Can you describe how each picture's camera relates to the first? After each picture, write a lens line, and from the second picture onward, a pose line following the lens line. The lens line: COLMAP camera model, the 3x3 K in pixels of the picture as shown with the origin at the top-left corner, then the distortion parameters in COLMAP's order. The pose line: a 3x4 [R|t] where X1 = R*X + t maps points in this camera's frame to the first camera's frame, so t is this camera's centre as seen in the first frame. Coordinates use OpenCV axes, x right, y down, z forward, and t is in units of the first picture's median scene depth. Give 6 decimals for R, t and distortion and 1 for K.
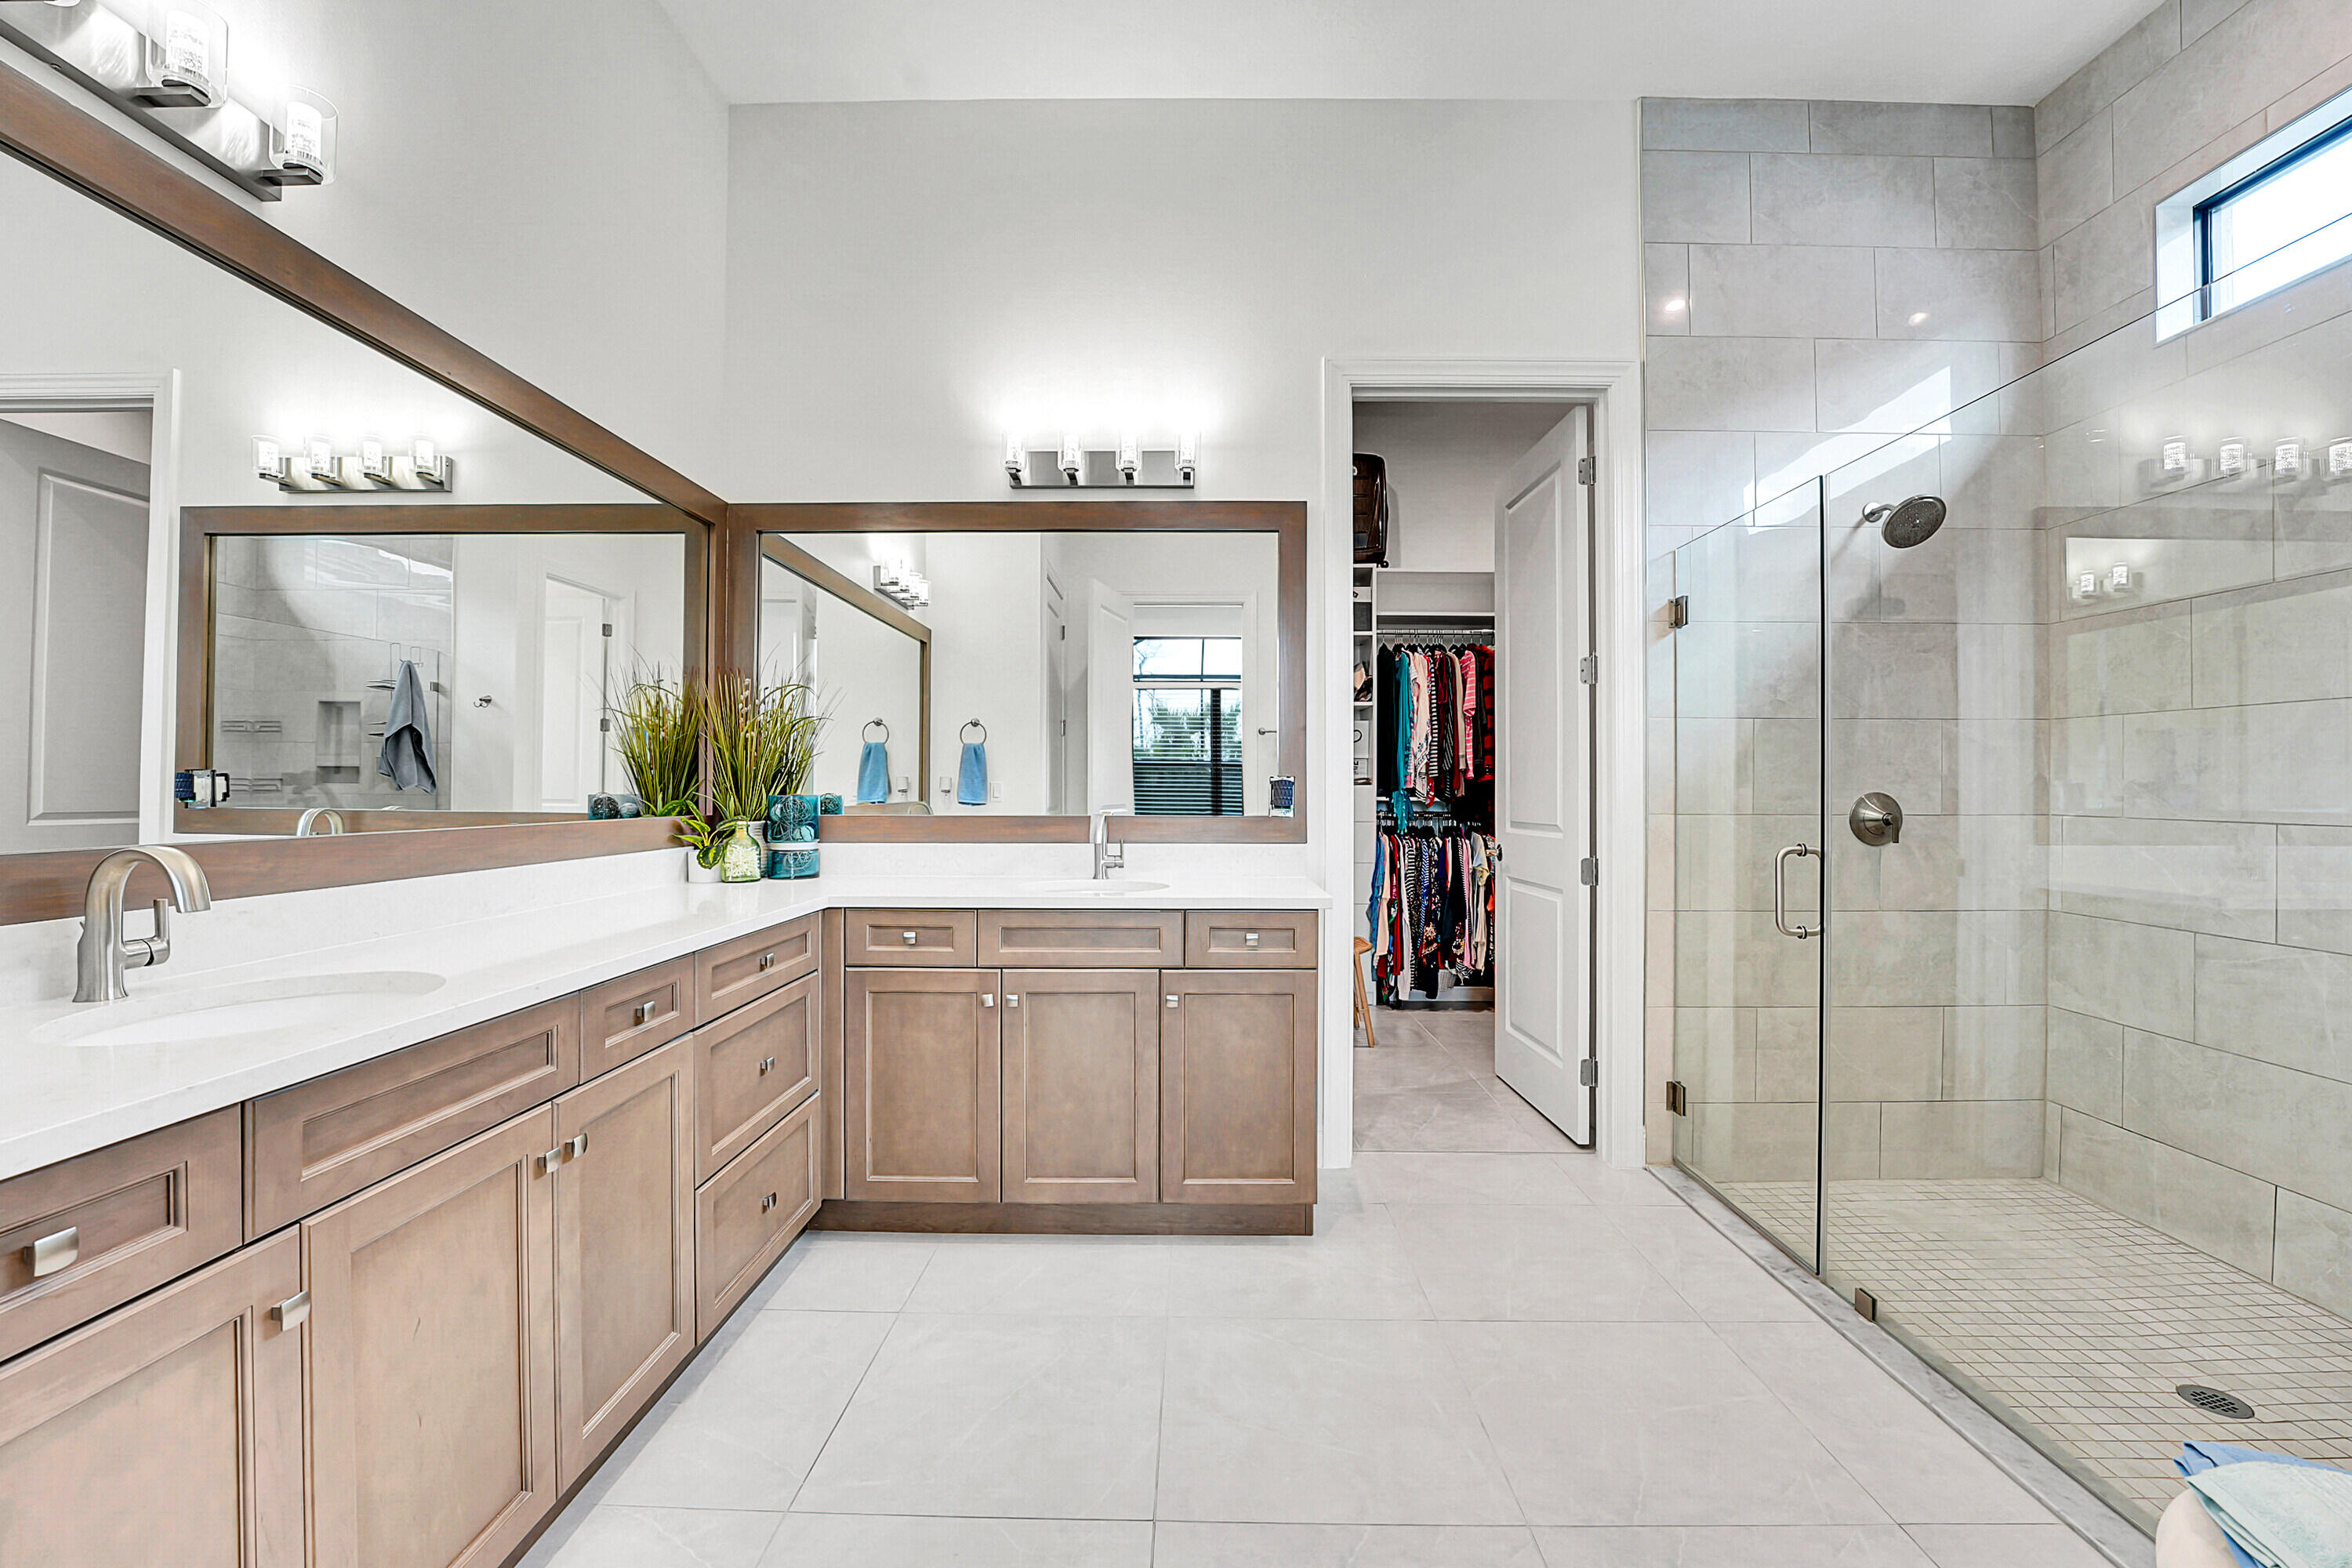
lens RADIAL K [[984.1, 0, 1183.0], [0, 984.1, 778.4], [0, 0, 1]] dist [0.000706, 0.000193]
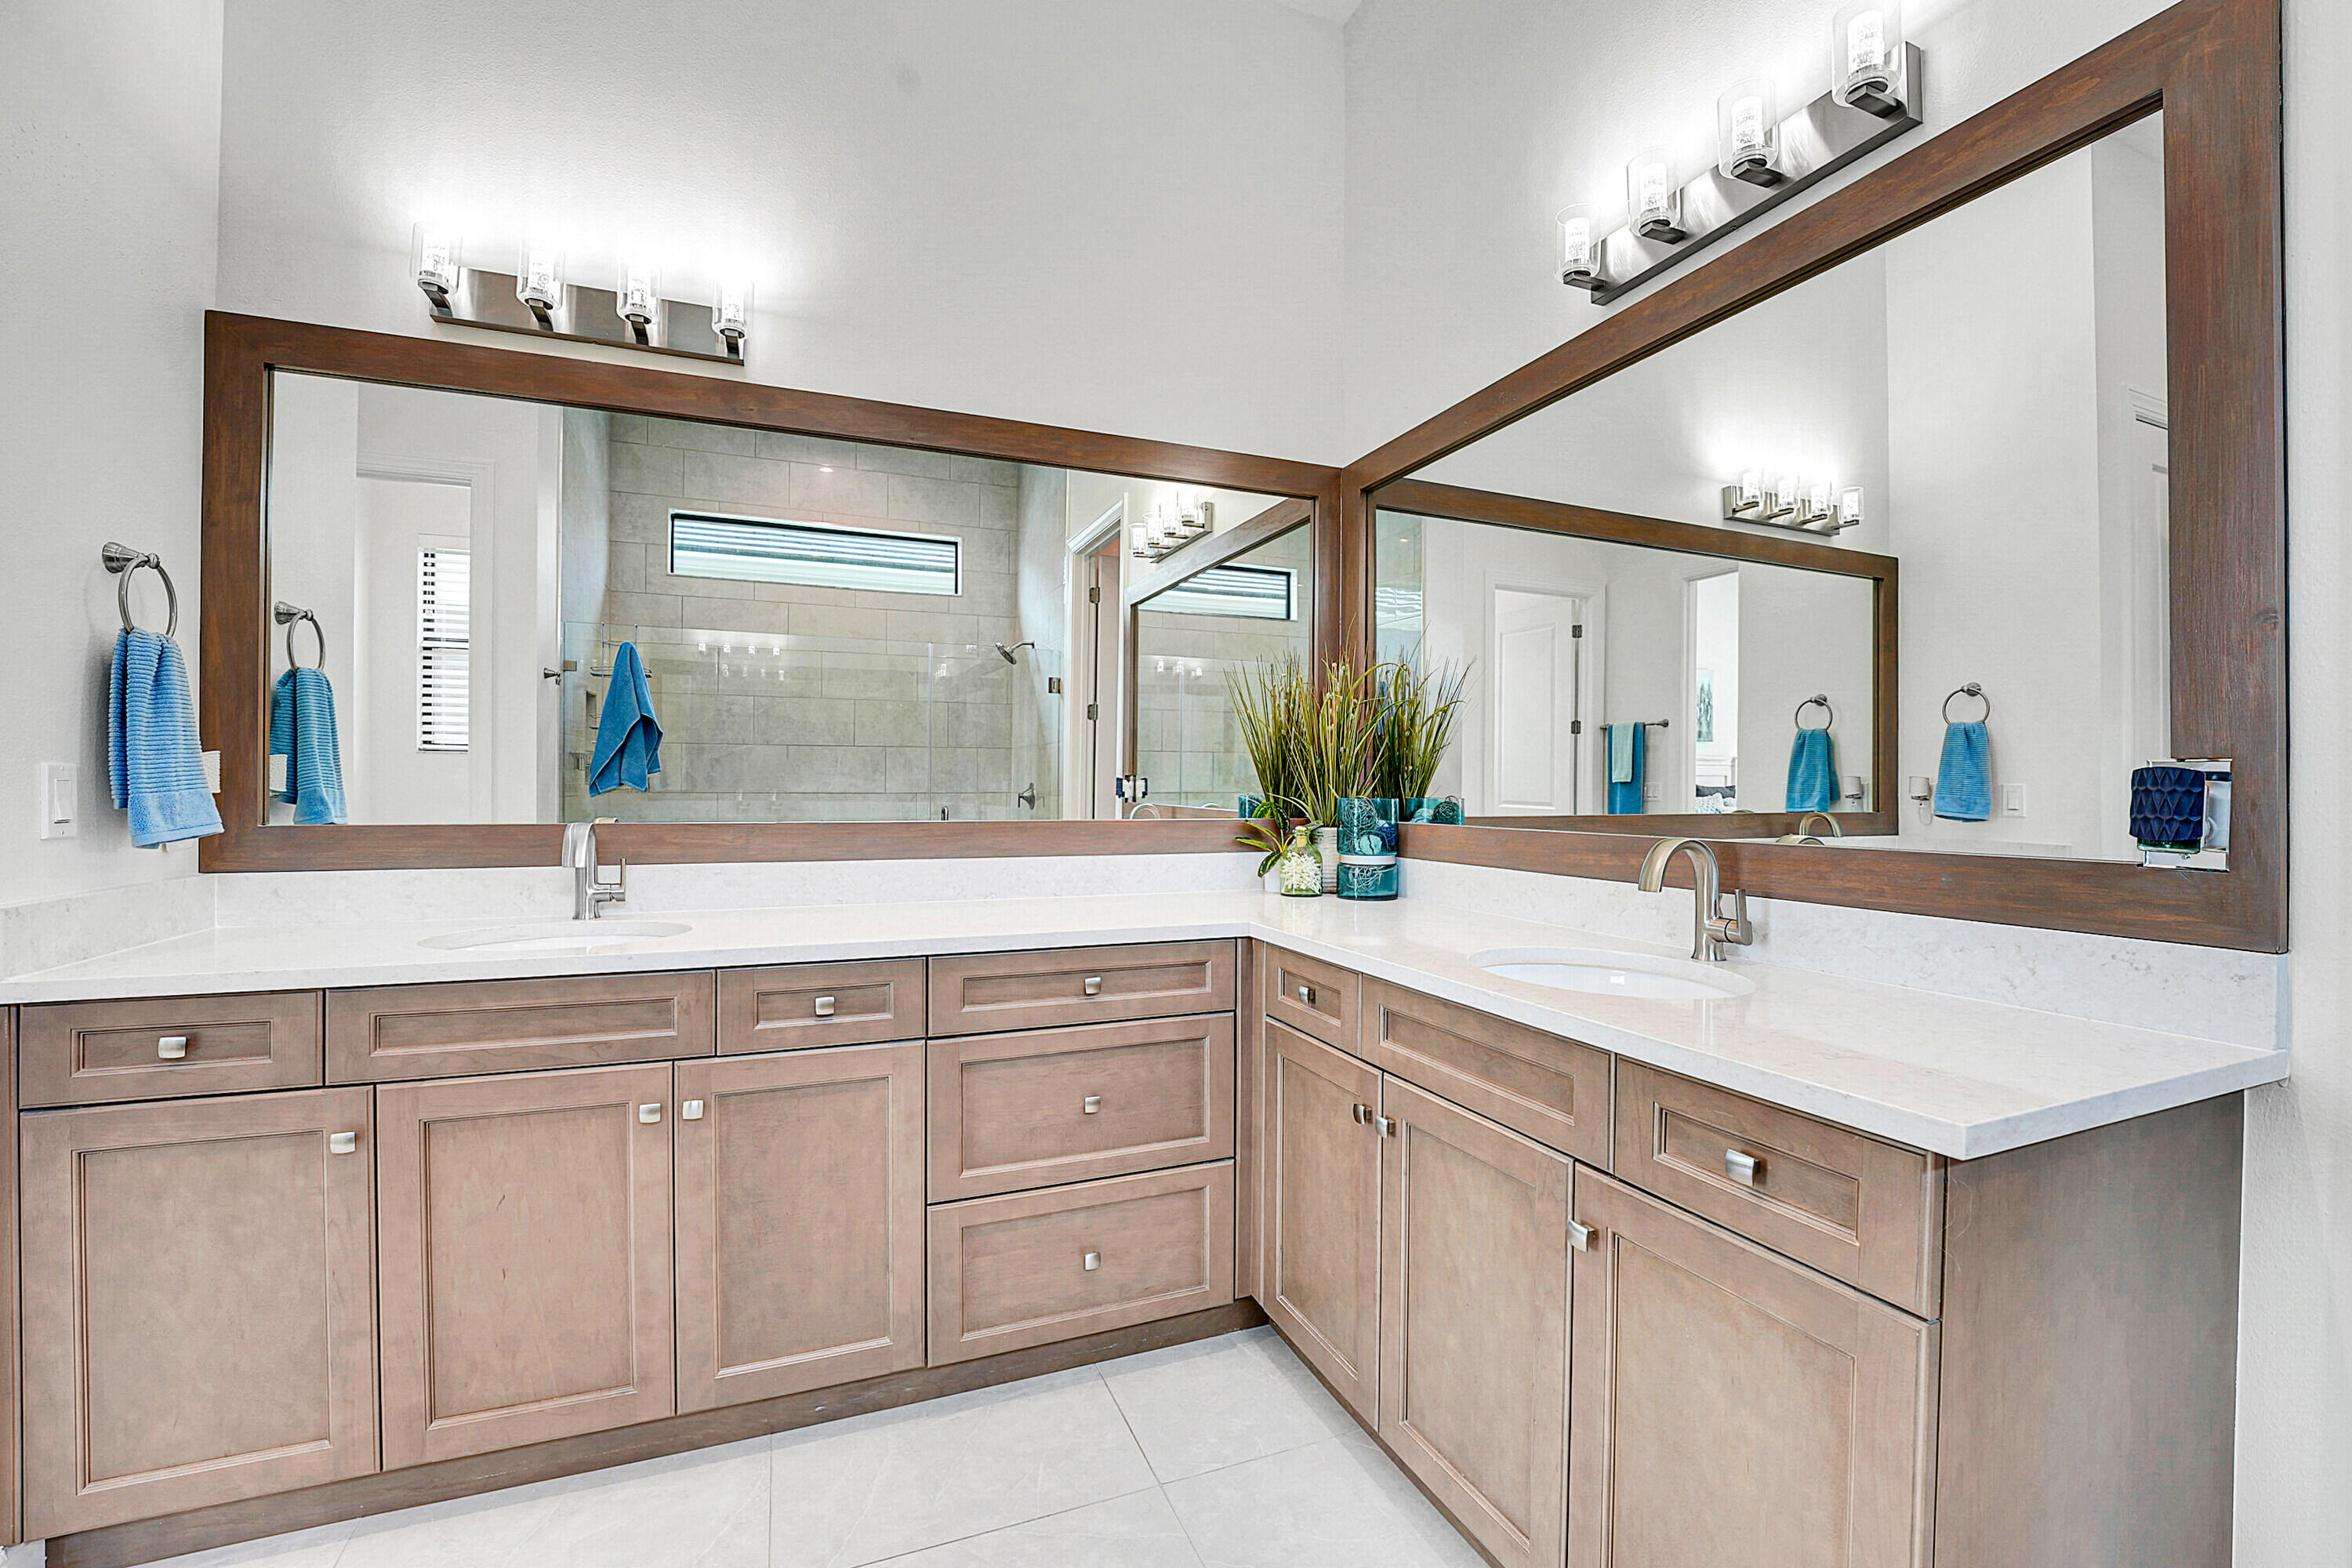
lens RADIAL K [[943.1, 0, 1174.7], [0, 943.1, 791.6], [0, 0, 1]] dist [-0.019689, 0.000075]
pose [[0.375083, 0.003304, -0.926985, 0.271580], [0.003348, 0.999982, 0.004919, 0.007922], [0.926985, -0.004949, 0.375066, 0.546908]]
